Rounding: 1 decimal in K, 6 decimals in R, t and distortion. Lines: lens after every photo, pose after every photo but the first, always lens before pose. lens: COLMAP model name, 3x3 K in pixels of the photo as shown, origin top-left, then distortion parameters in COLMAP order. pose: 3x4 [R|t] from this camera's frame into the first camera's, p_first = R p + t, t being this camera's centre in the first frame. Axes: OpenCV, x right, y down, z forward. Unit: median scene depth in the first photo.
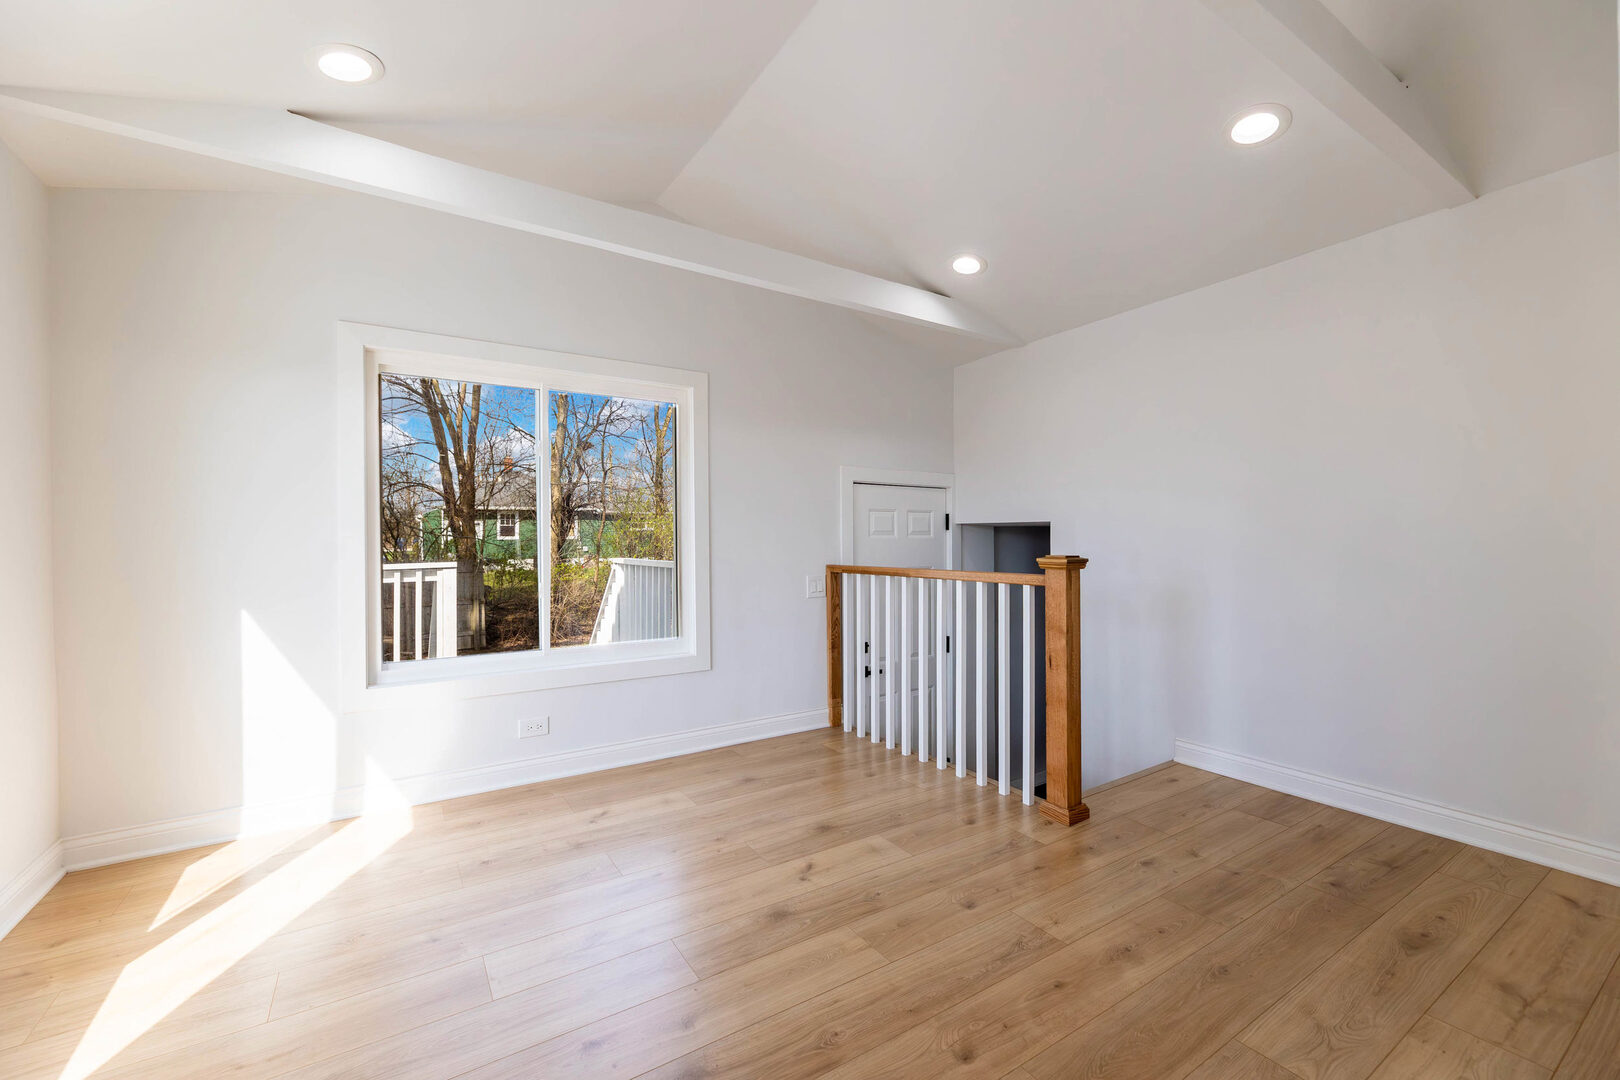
lens RADIAL K [[657.5, 0, 810.0], [0, 657.5, 540.0], [0, 0, 1]] dist [-0.000015, 0.000024]
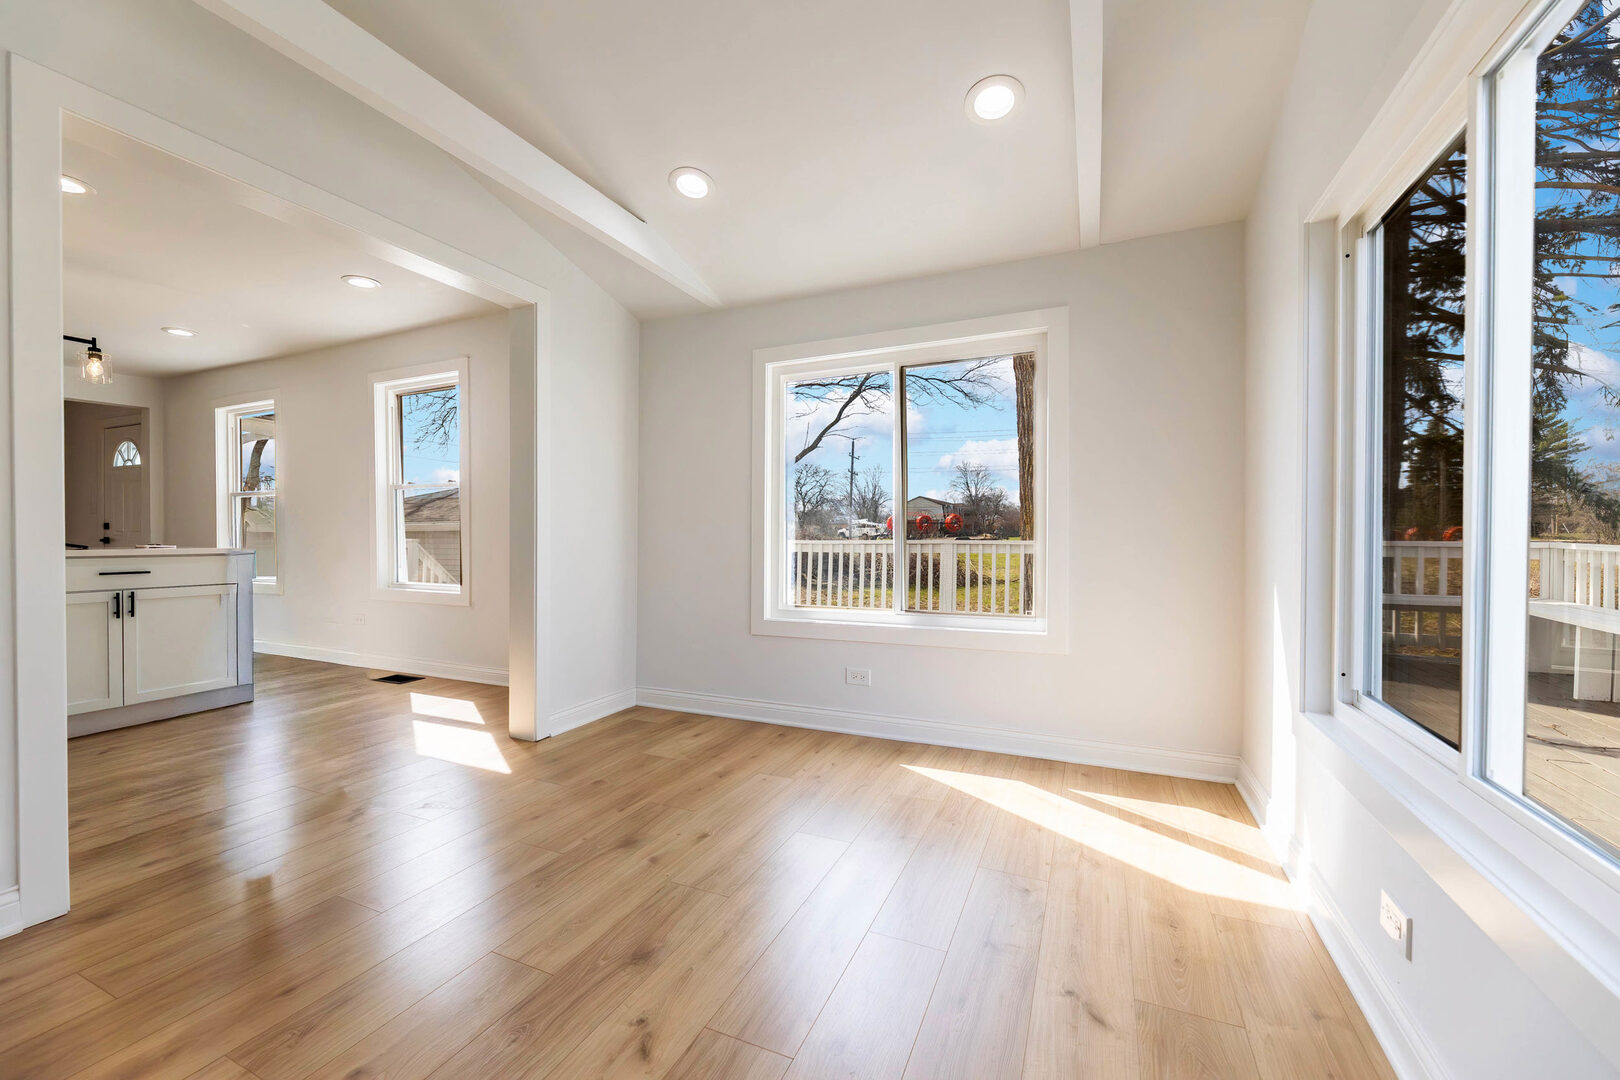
lens RADIAL K [[643.8, 0, 846.1], [0, 643.8, 538.5], [0, 0, 1]] dist [-0.000745, -0.000092]
pose [[-0.805323, 0.012473, -0.592705, 0.219828], [0.007368, 0.999912, 0.011031, 0.019279], [0.592791, 0.004516, -0.805344, 1.775191]]
